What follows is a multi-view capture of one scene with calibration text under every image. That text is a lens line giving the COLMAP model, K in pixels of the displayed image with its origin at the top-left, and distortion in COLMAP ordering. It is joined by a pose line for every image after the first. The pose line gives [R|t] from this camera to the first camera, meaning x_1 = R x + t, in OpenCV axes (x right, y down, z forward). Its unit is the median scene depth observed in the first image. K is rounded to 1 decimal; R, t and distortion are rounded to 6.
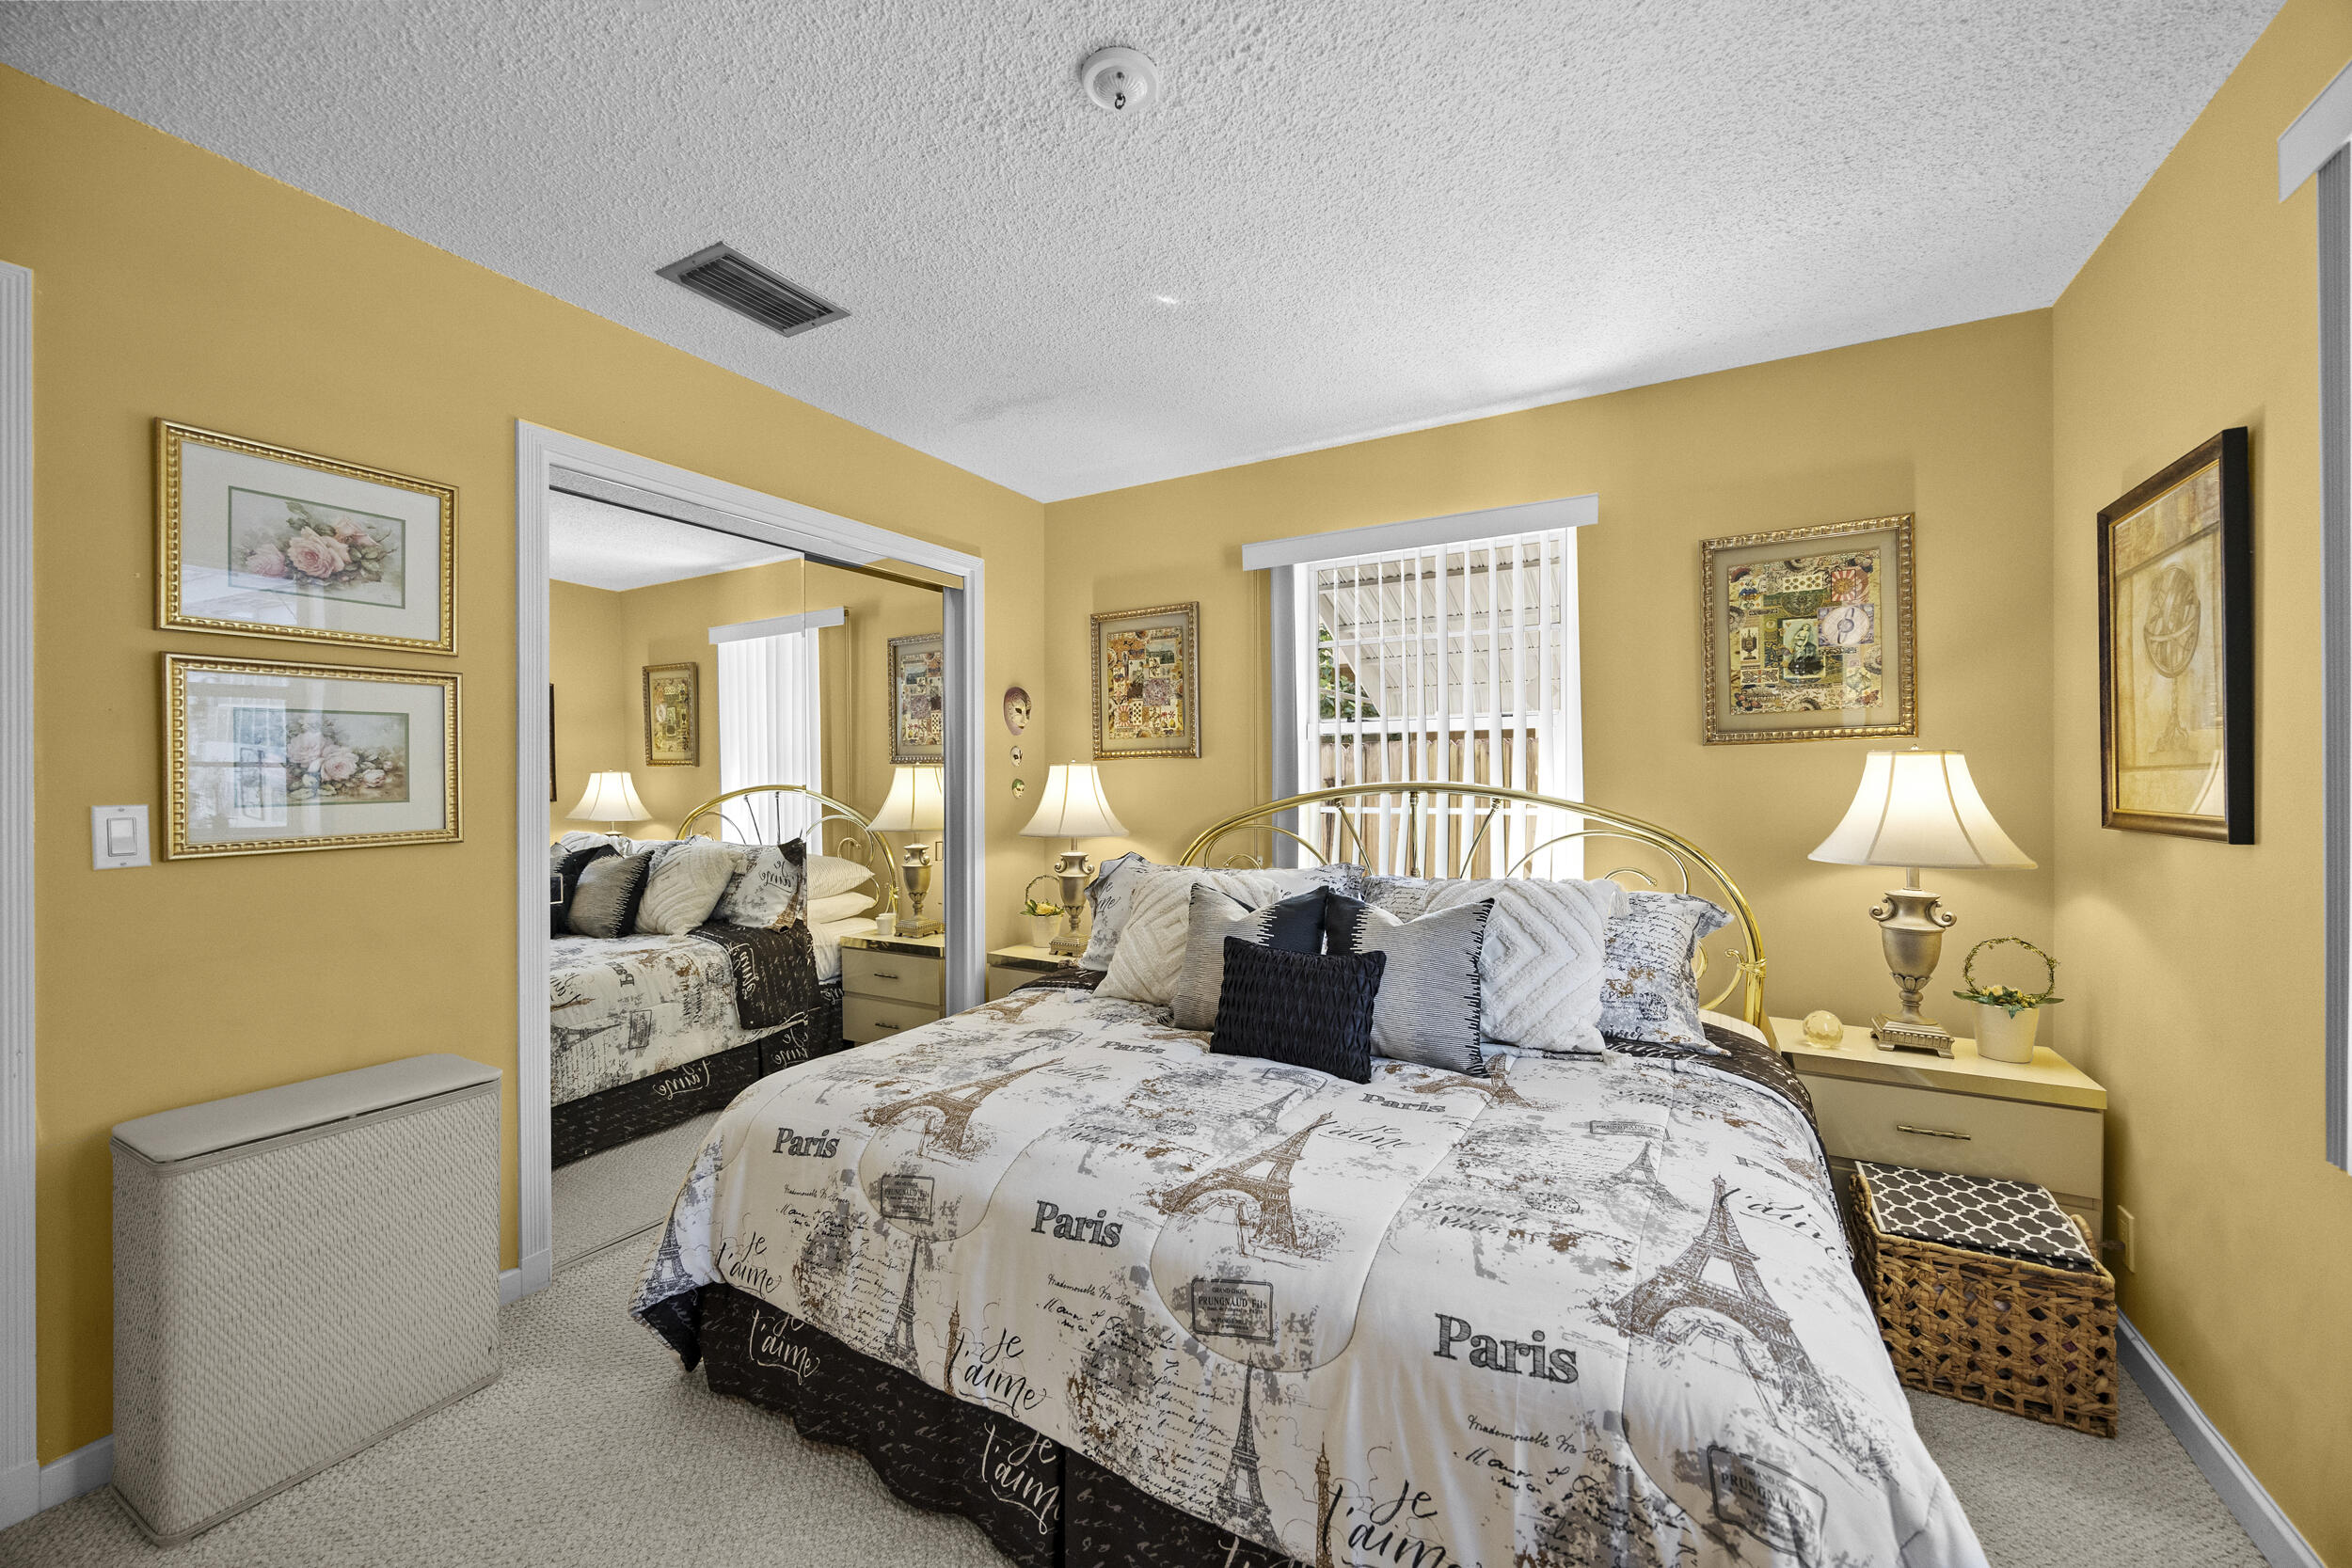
lens RADIAL K [[912.8, 0, 1114.5], [0, 912.8, 755.4], [0, 0, 1]] dist [-0.007886, -0.000087]
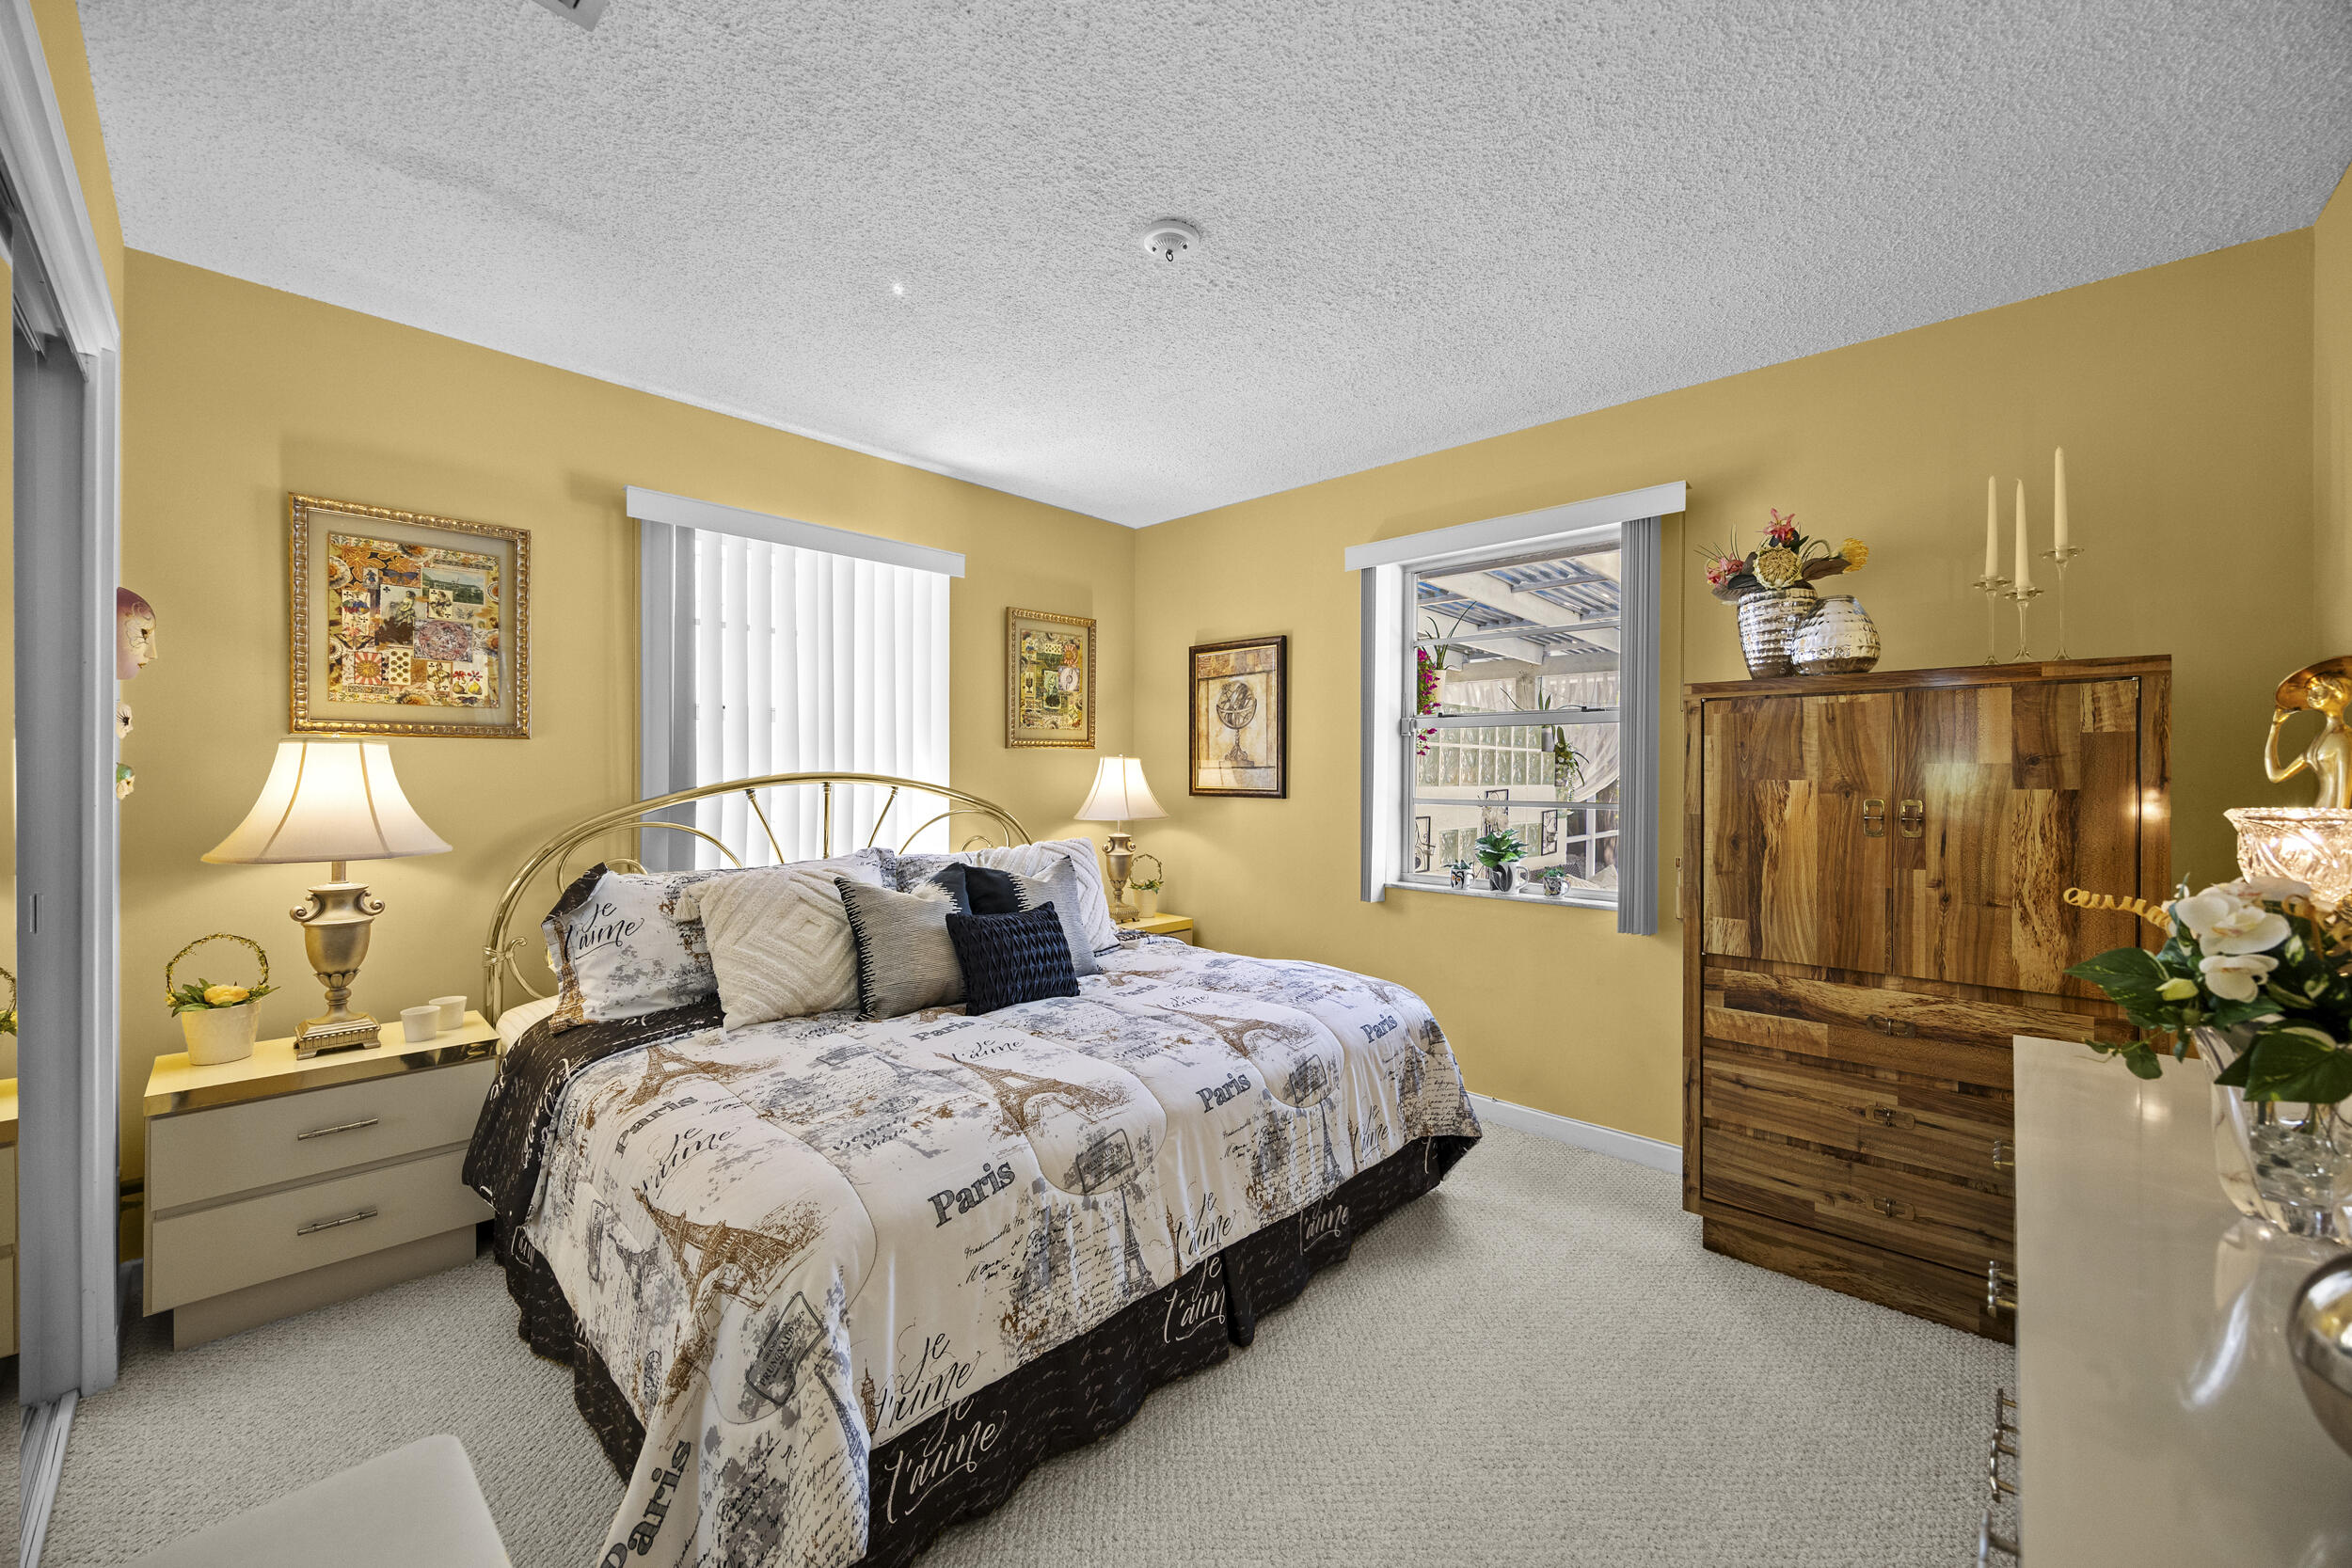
lens RADIAL K [[942.9, 0, 1176.0], [0, 942.9, 784.0], [0, 0, 1]] dist [0.001620, 0.000127]
pose [[0.181407, -0.008957, 0.983367, -0.789393], [-0.032555, 0.999356, 0.015108, 0.015273], [-0.982869, -0.034755, 0.180999, 0.446566]]
